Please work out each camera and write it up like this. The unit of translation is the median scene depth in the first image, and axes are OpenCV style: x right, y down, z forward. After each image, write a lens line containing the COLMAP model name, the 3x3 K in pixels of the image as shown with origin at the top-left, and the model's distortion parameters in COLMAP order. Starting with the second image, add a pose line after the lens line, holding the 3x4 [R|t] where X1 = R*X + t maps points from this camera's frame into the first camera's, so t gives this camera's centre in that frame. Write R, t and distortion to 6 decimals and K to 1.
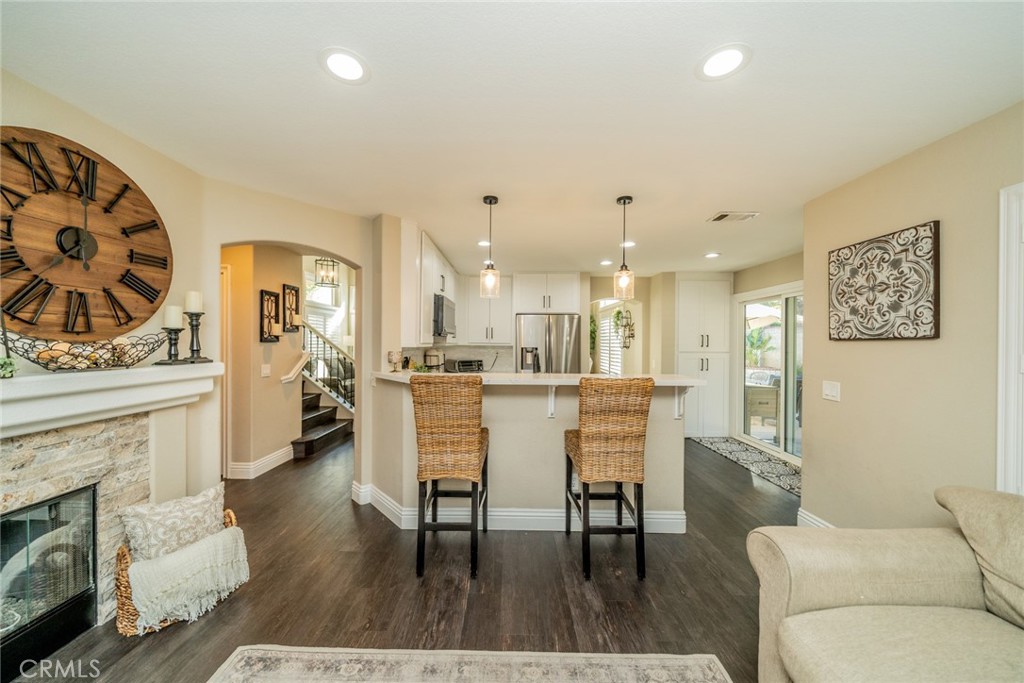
lens RADIAL K [[348.3, 0, 505.5], [0, 348.3, 344.2], [0, 0, 1]] dist [-0.007796, -0.000081]
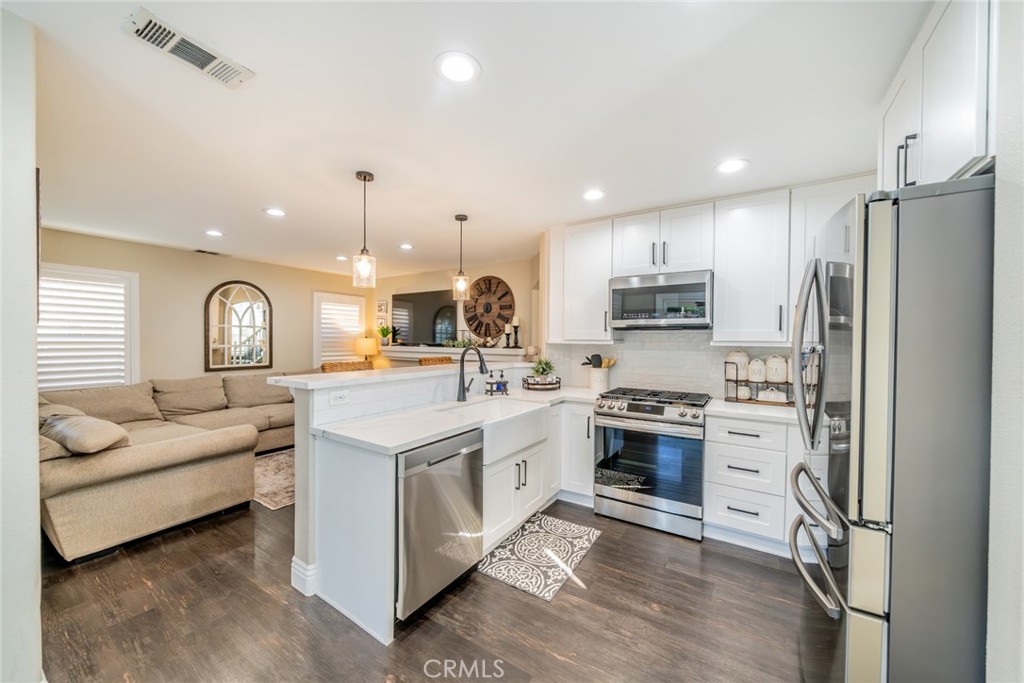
lens RADIAL K [[375.6, 0, 507.7], [0, 375.6, 343.5], [0, 0, 1]] dist [-0.008238, 0.001055]
pose [[-0.535274, -0.005760, -0.844659, 1.364181], [-0.018040, 0.999827, 0.004614, 0.014642], [0.844486, 0.017707, -0.535285, 2.616203]]
